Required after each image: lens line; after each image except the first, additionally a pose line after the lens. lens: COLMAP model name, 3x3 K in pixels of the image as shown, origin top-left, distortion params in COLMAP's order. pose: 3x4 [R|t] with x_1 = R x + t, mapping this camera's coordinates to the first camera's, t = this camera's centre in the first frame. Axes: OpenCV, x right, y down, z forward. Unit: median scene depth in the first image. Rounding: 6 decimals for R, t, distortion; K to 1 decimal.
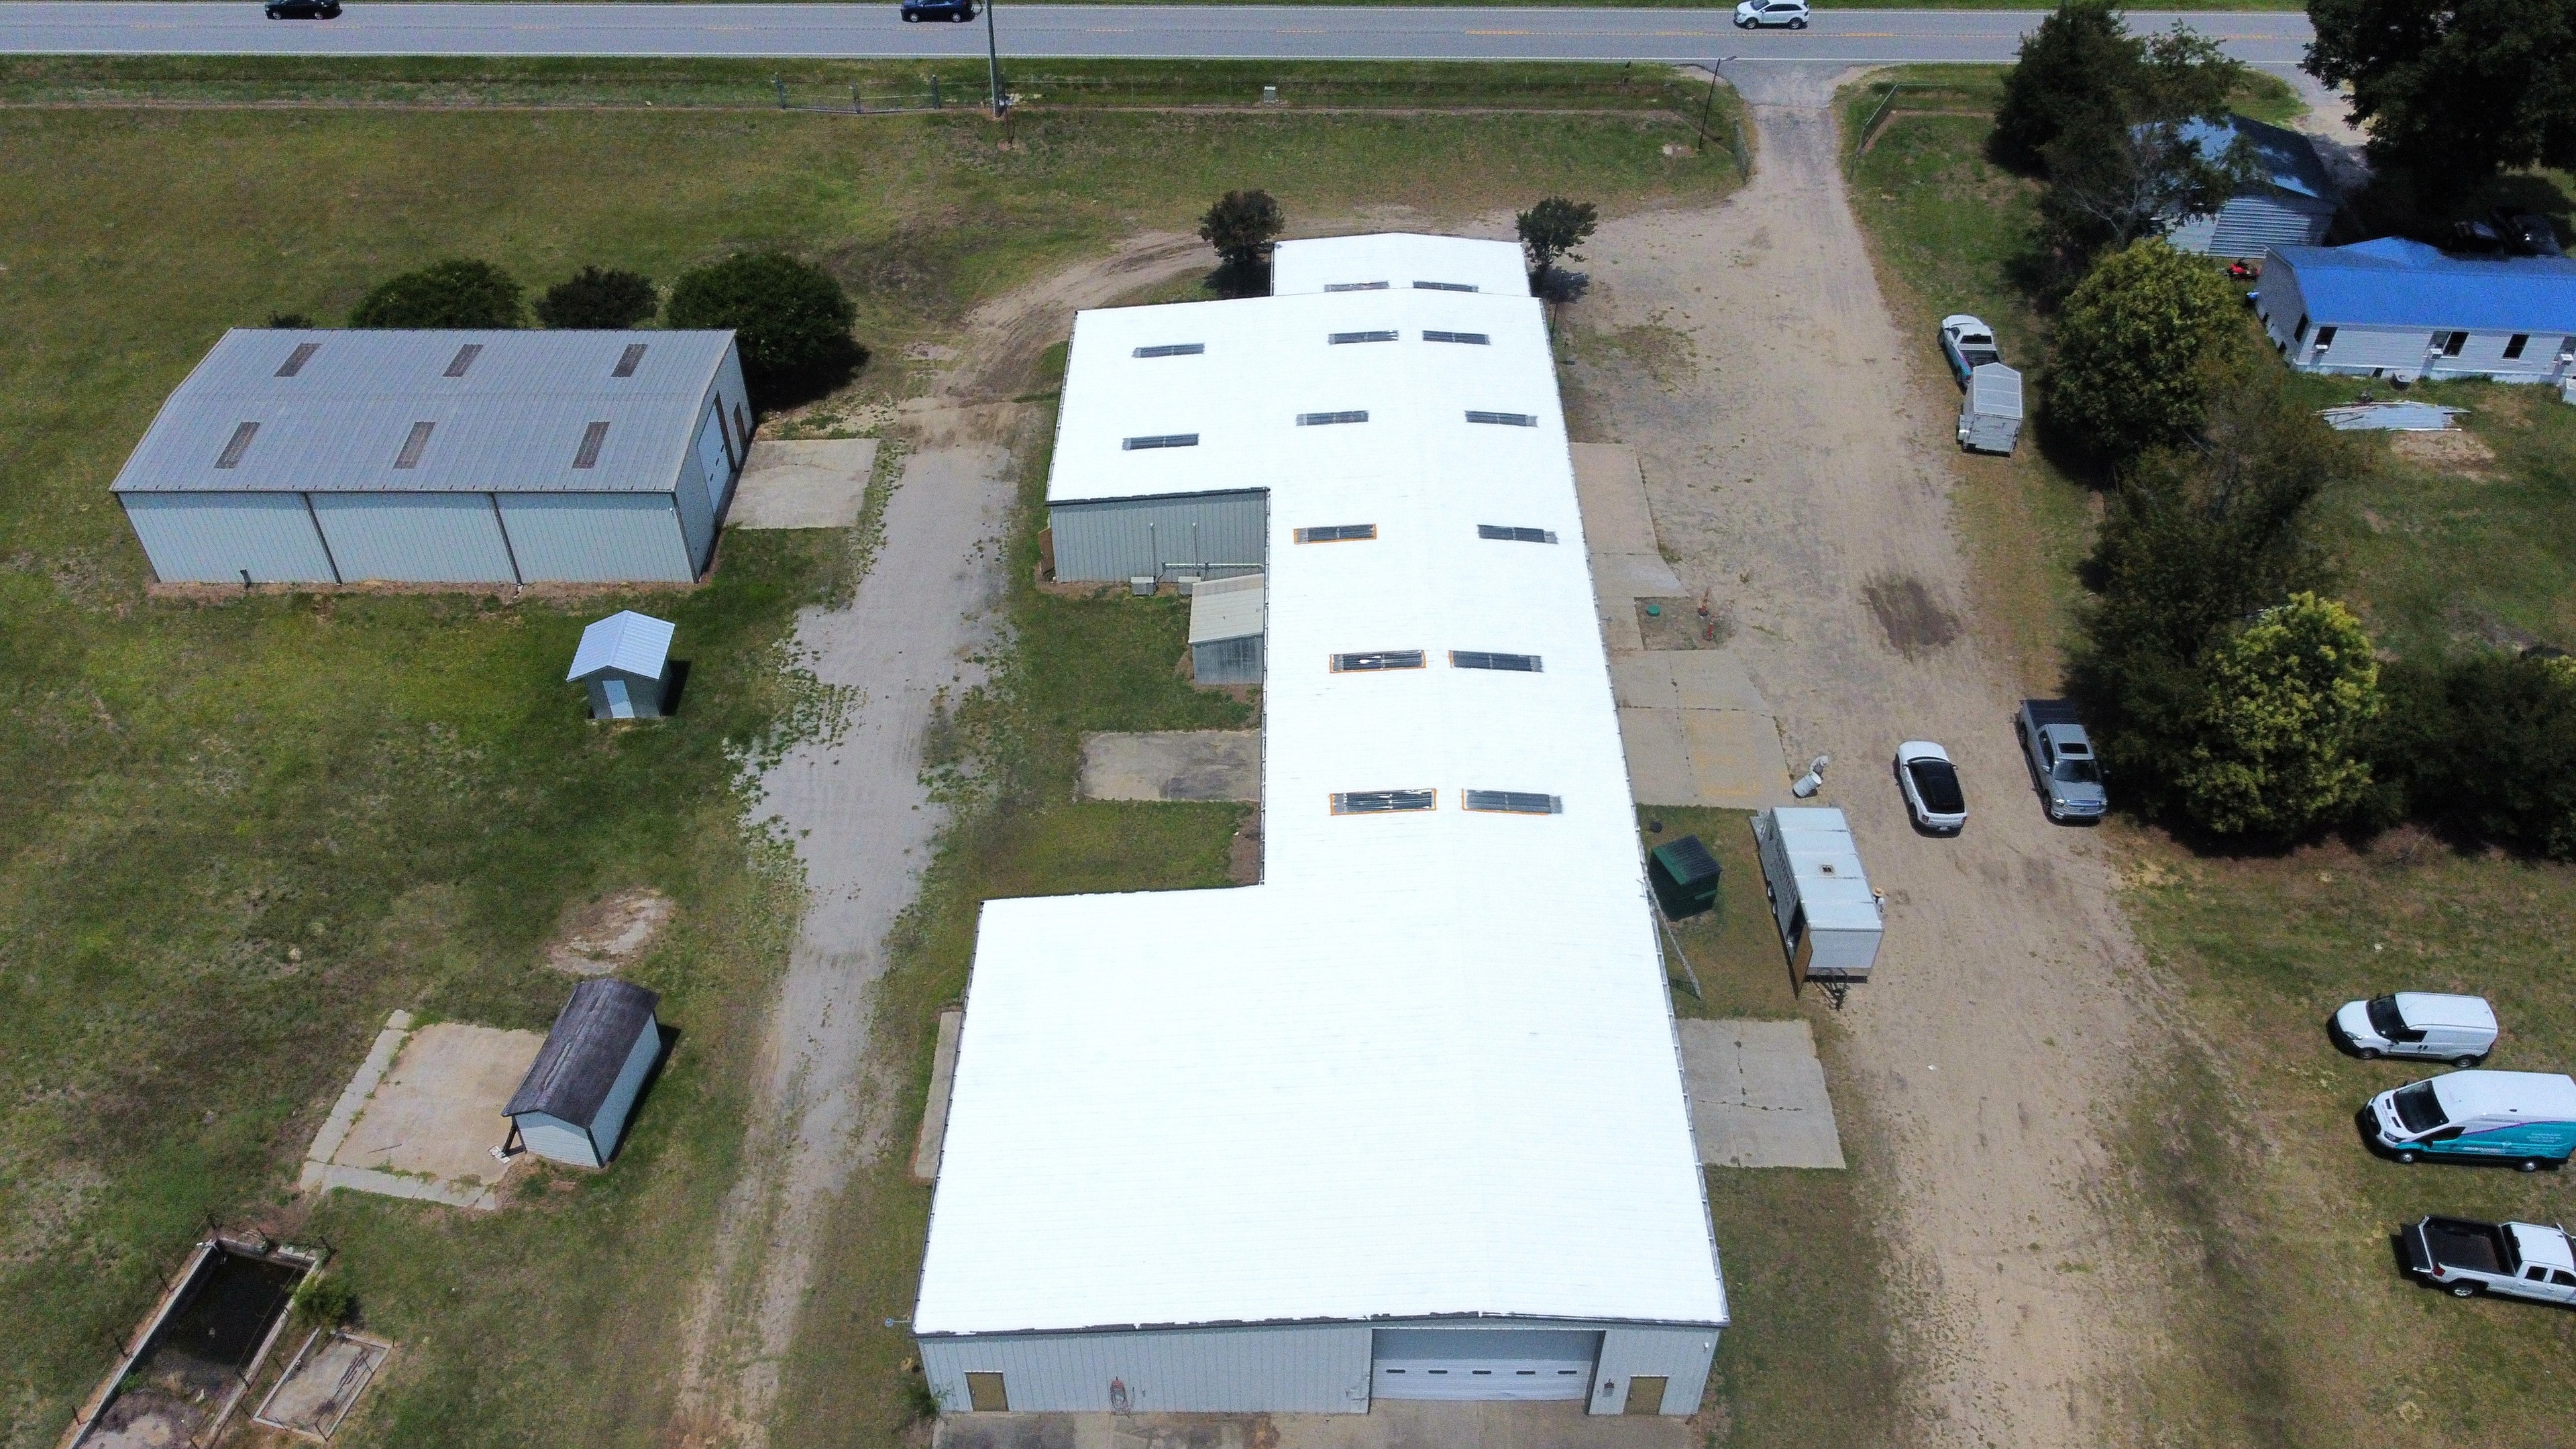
lens RADIAL K [[1955.8, 0, 1288.5], [0, 1955.8, 731.9], [0, 0, 1]] dist [-0.000957, -0.007534]
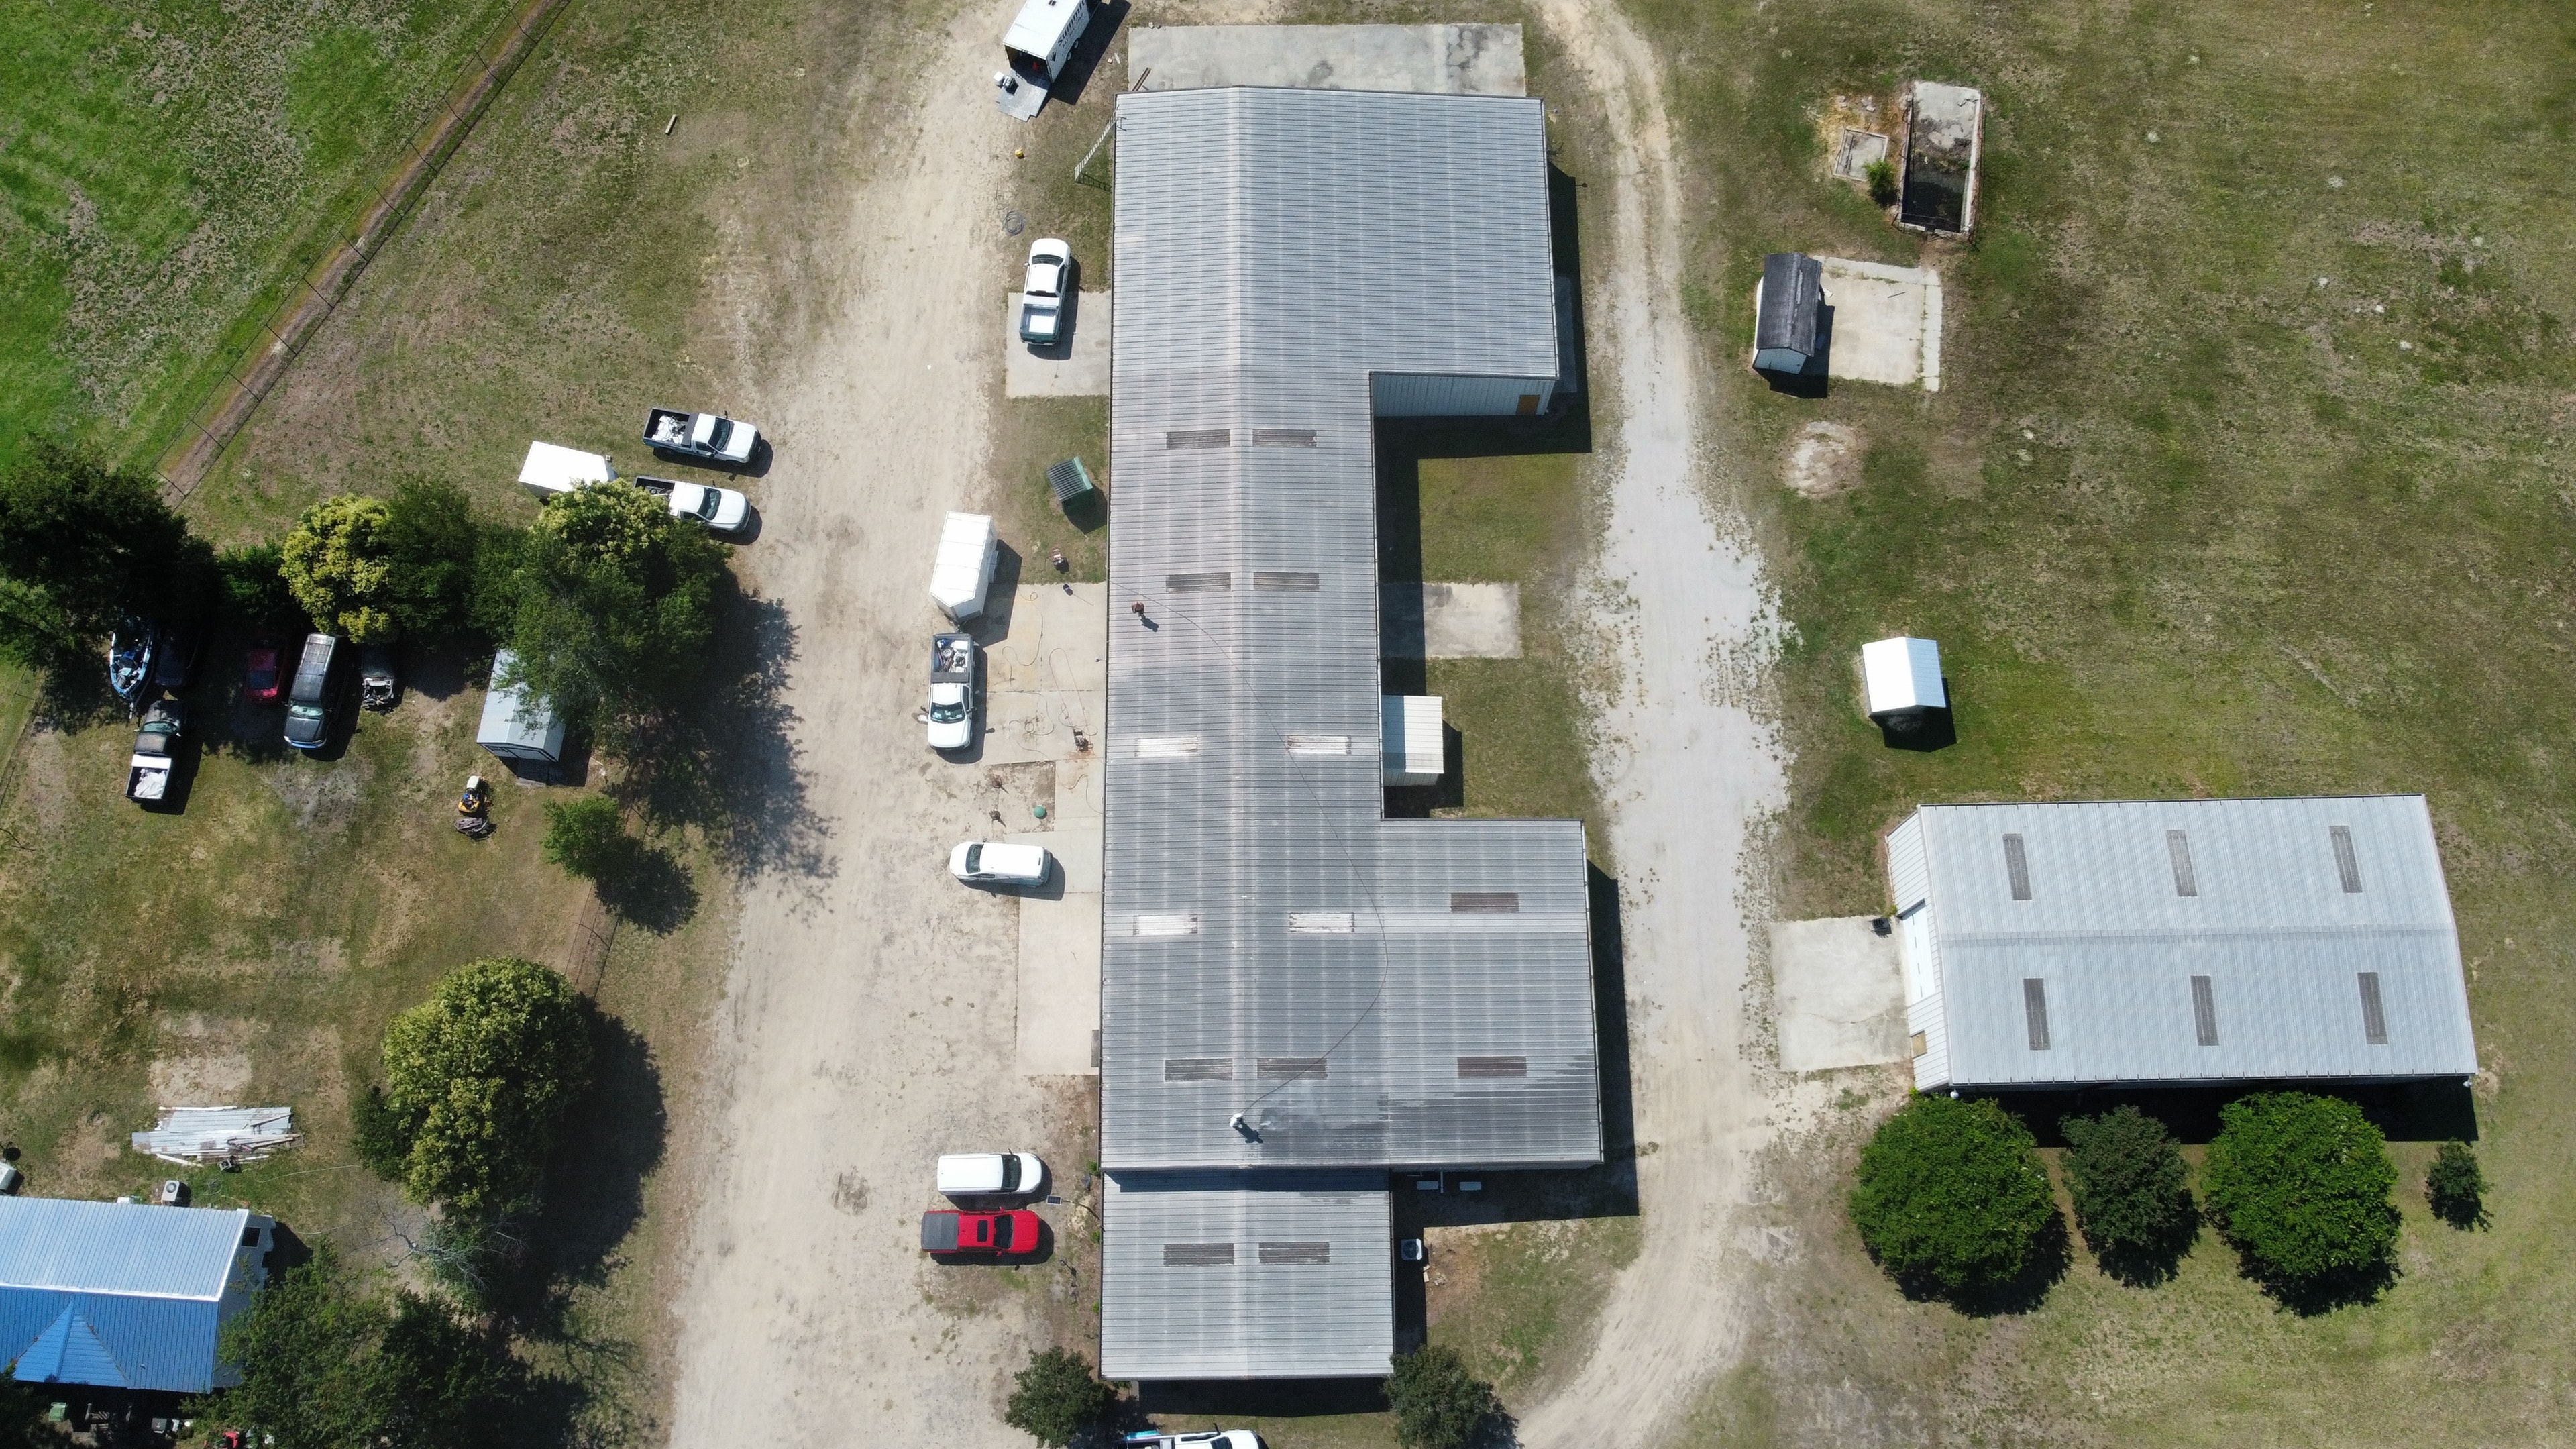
lens RADIAL K [[1955.8, 0, 1288.5], [0, 1955.8, 731.9], [0, 0, 1]] dist [-0.000957, -0.007534]
pose [[-0.999901, 0.012383, -0.006699, 0.056207], [-0.011364, -0.429039, 0.903215, -1.246099], [0.008311, 0.903201, 0.429137, 0.545242]]
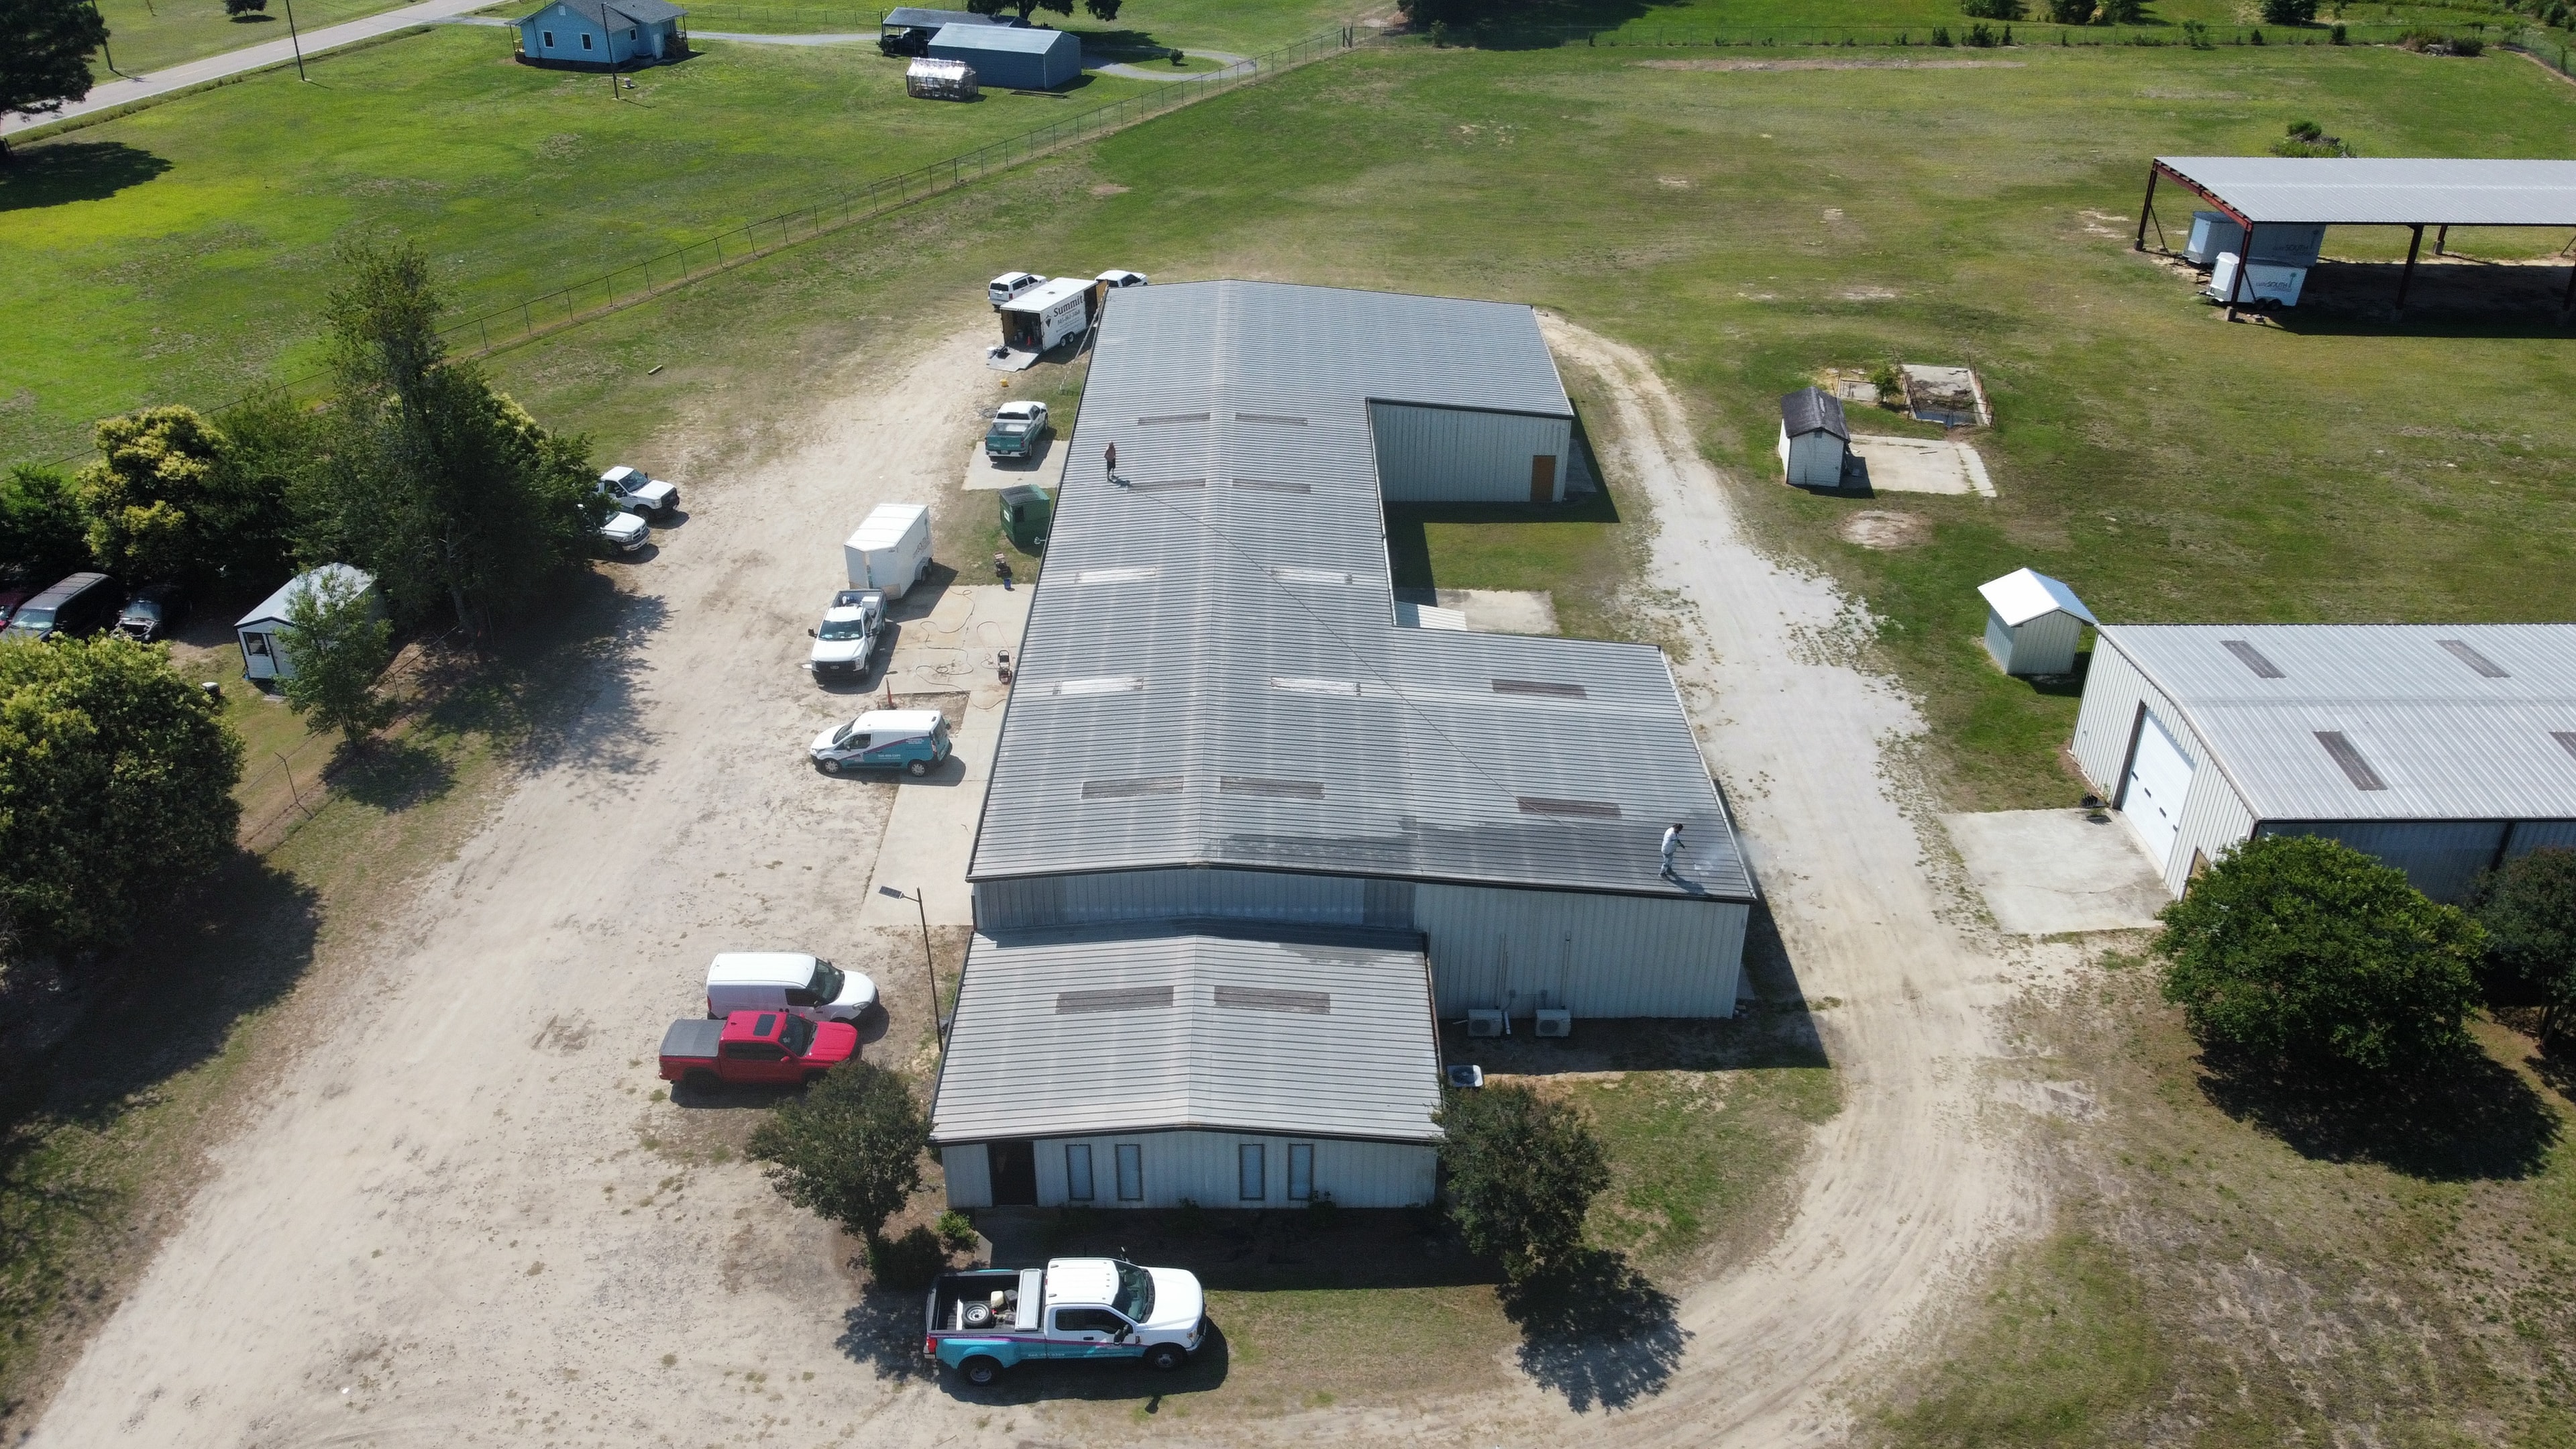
lens RADIAL K [[1955.8, 0, 1288.5], [0, 1955.8, 731.9], [0, 0, 1]] dist [-0.000957, -0.007534]
pose [[-0.999876, -0.004852, -0.015002, 0.053941], [-0.015767, 0.307122, 0.951539, -1.025838], [-0.000009, 0.951658, -0.307161, 1.471641]]
